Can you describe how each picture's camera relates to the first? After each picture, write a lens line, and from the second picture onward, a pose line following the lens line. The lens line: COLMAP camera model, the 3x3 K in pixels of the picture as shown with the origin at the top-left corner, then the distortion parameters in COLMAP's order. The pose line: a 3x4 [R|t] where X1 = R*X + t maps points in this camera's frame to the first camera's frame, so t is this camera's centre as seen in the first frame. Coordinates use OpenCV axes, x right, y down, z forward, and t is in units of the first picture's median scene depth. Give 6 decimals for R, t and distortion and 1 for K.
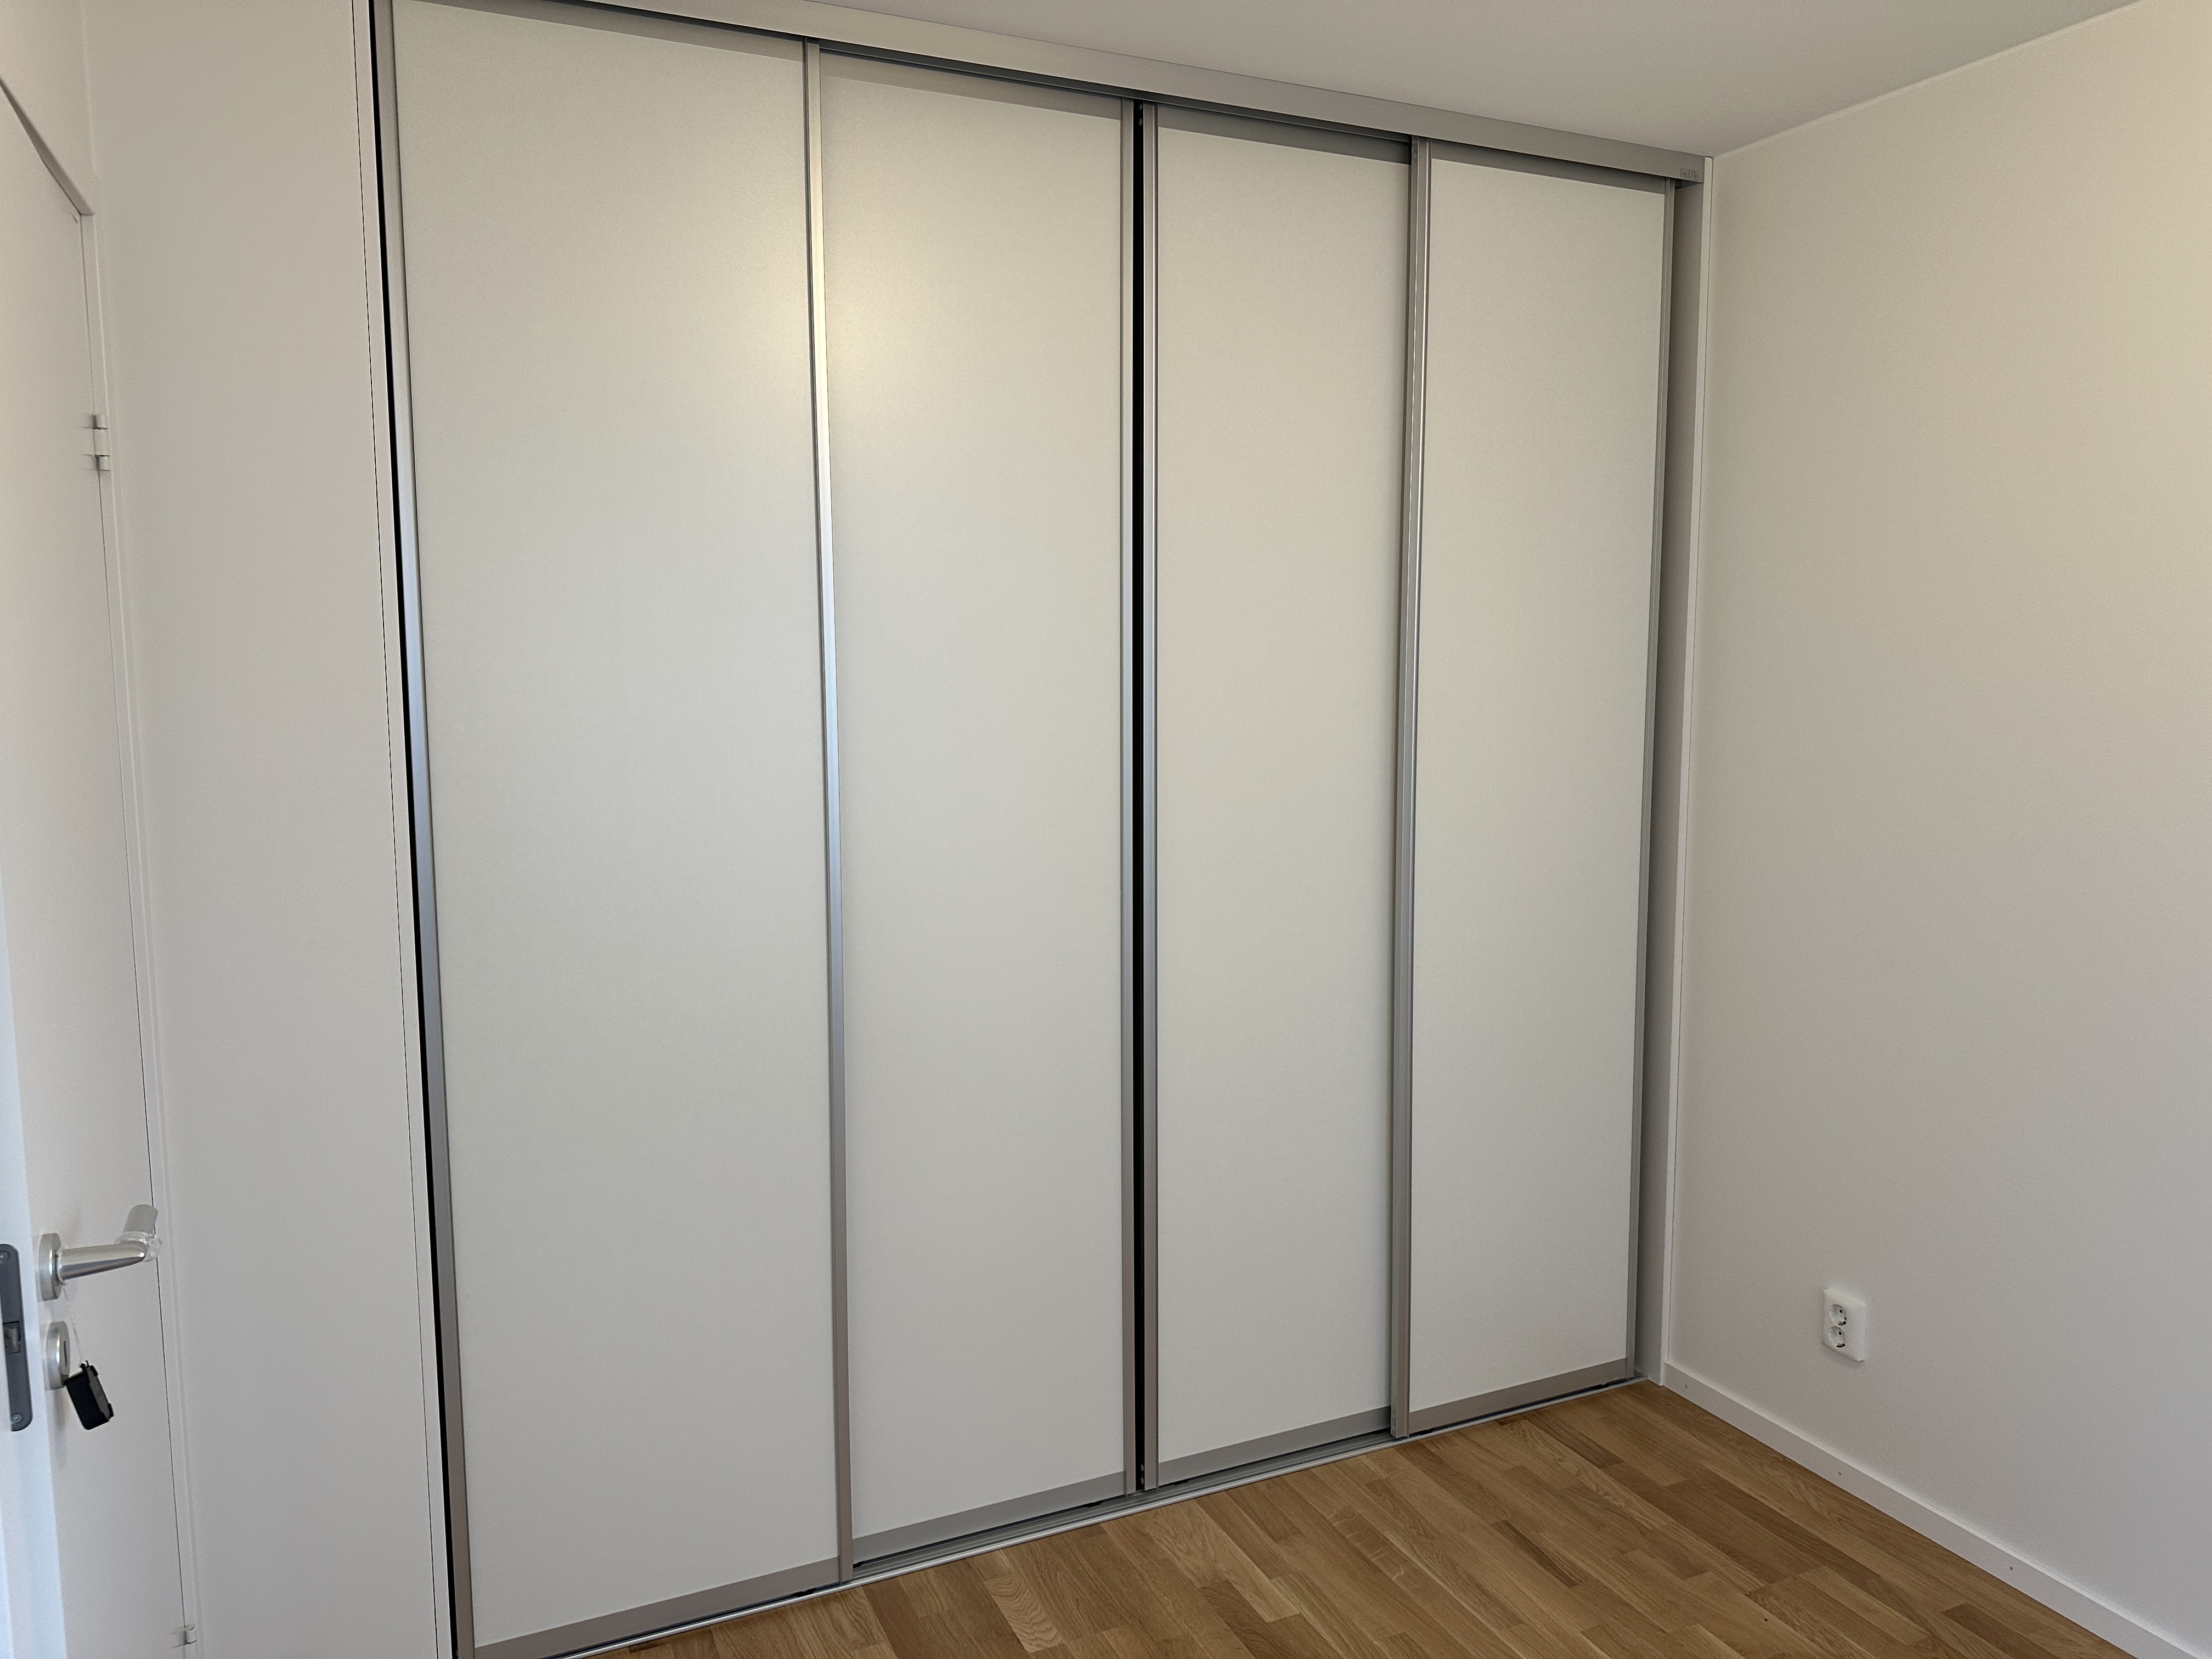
lens RADIAL K [[1547.2, 0, 1136.0], [0, 1547.2, 839.5], [0, 0, 1]] dist [0.134364, -0.183228]
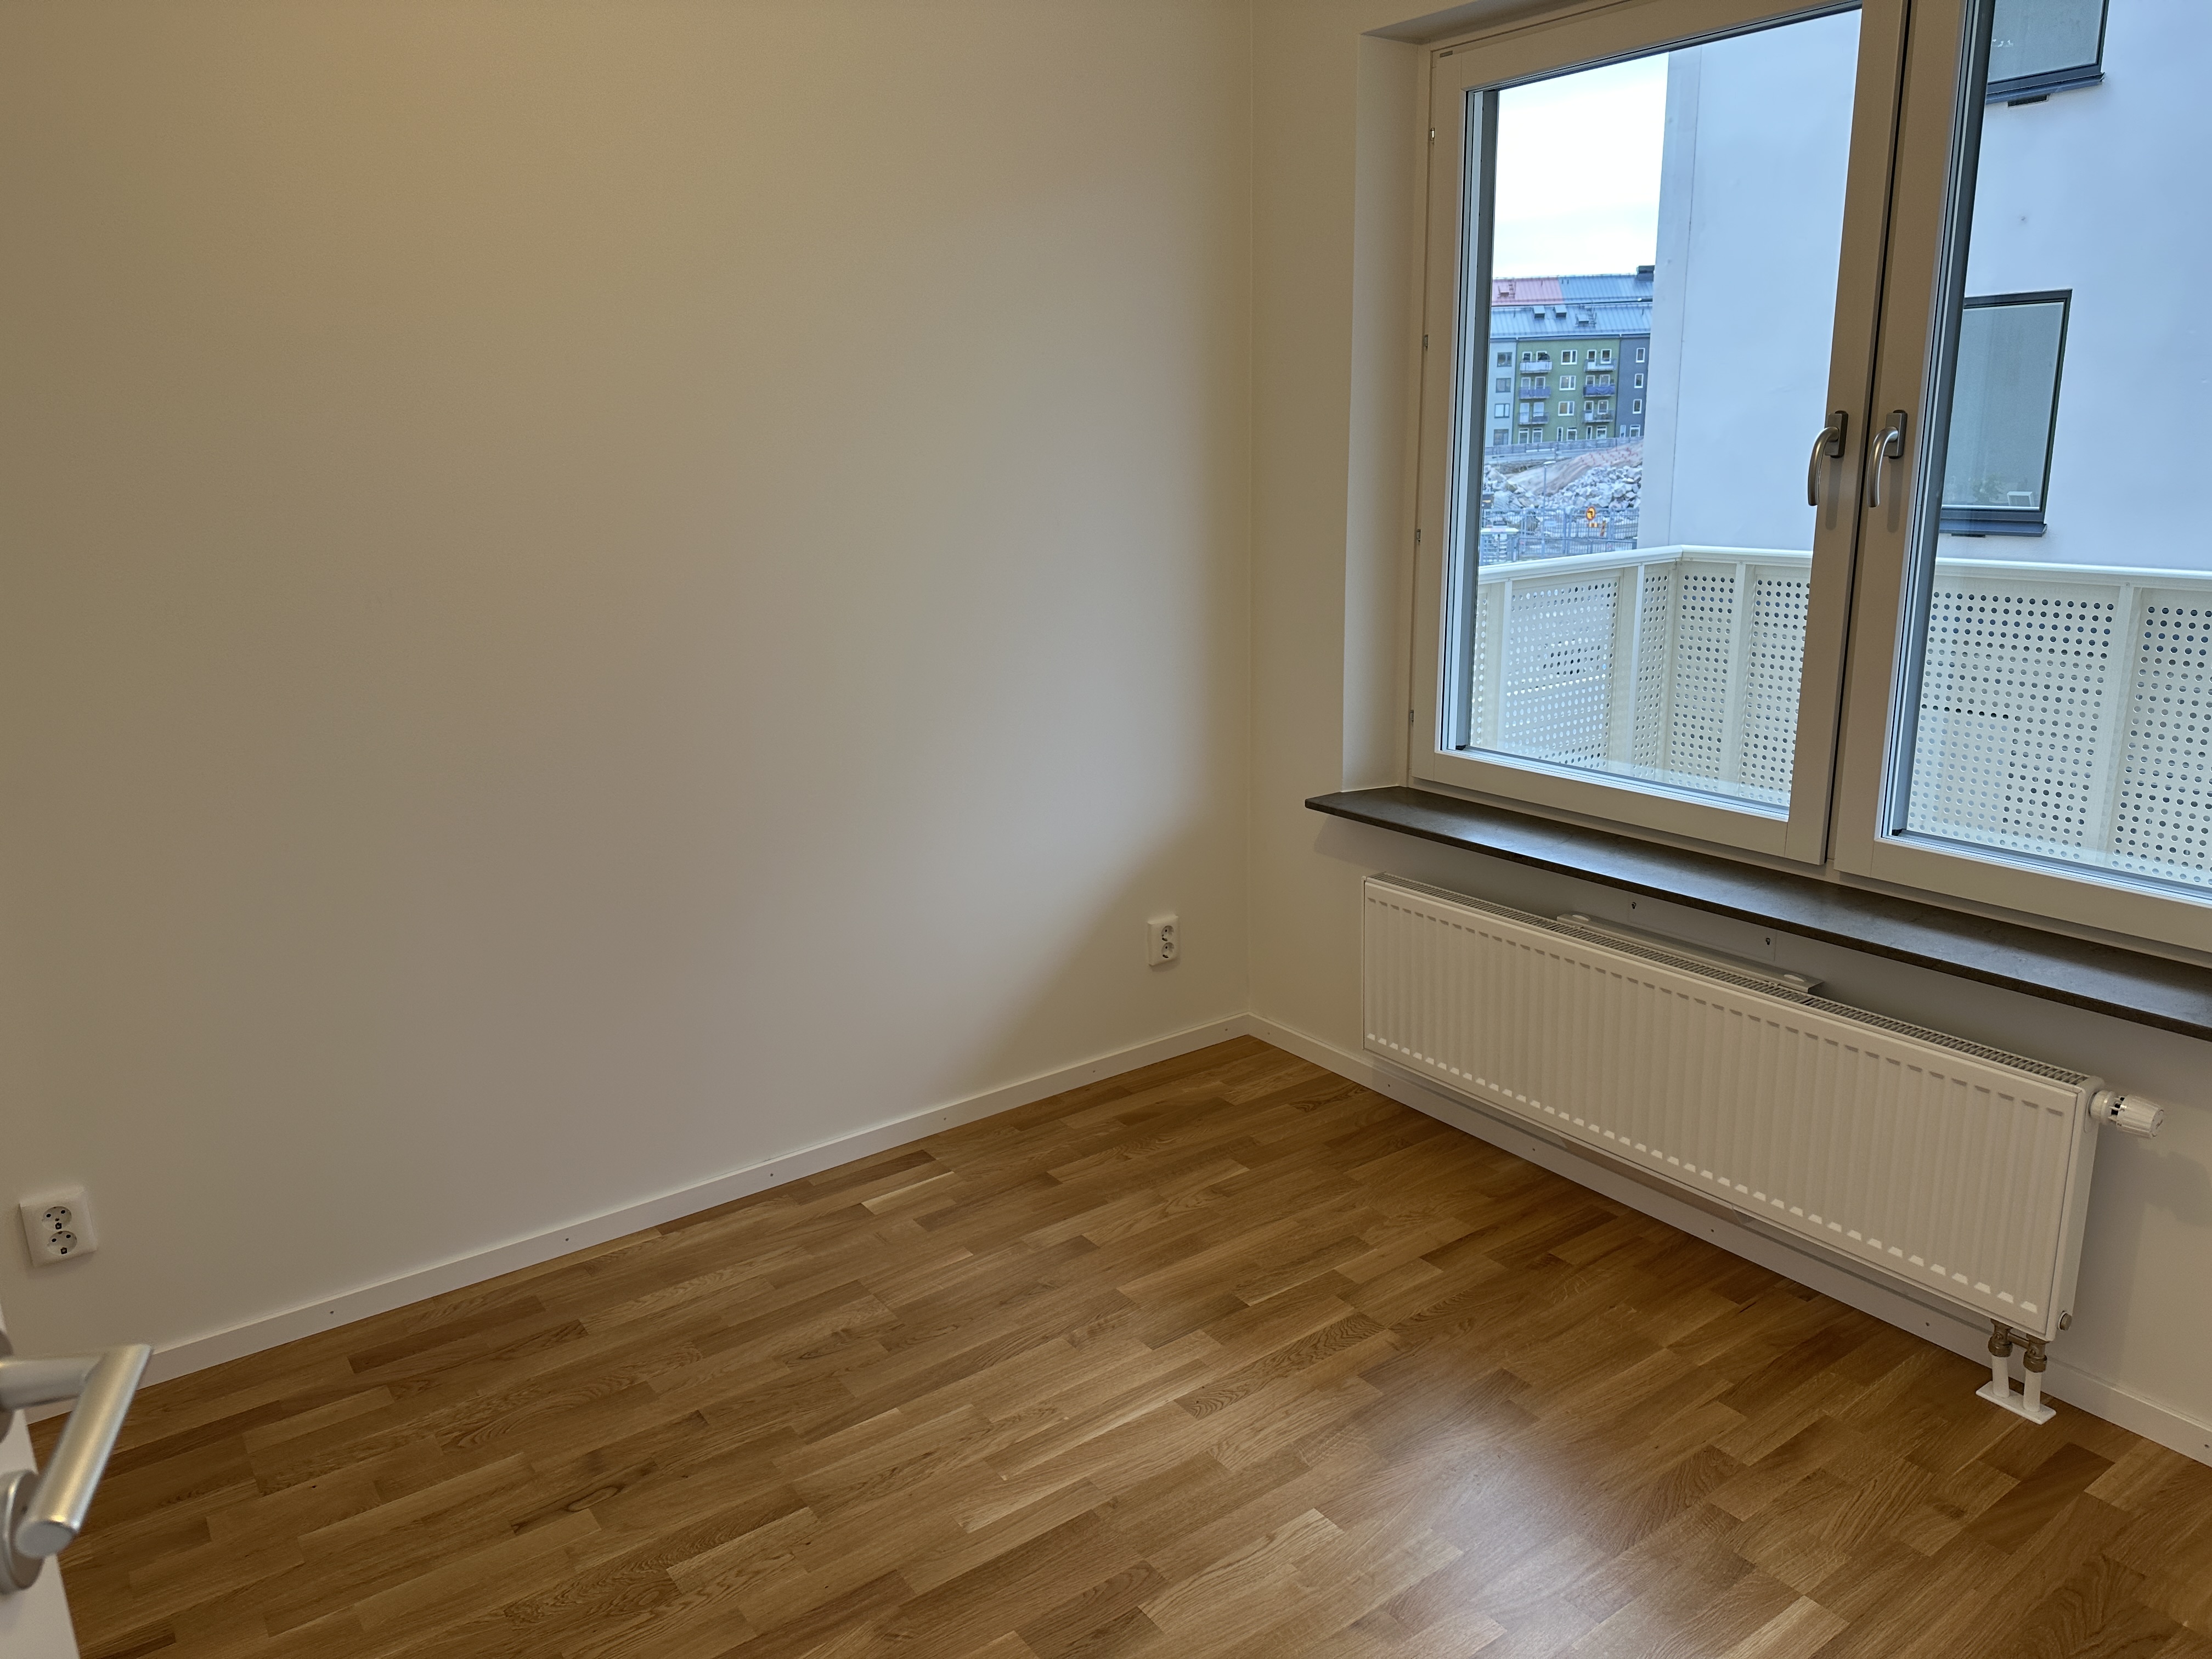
lens RADIAL K [[1547.2, 0, 1136.0], [0, 1547.2, 839.5], [0, 0, 1]] dist [0.134364, -0.183228]
pose [[-0.211163, -0.250043, 0.944928, -0.436708], [0.144095, 0.948201, 0.283110, -0.043514], [-0.966771, 0.195942, -0.164195, 0.586356]]
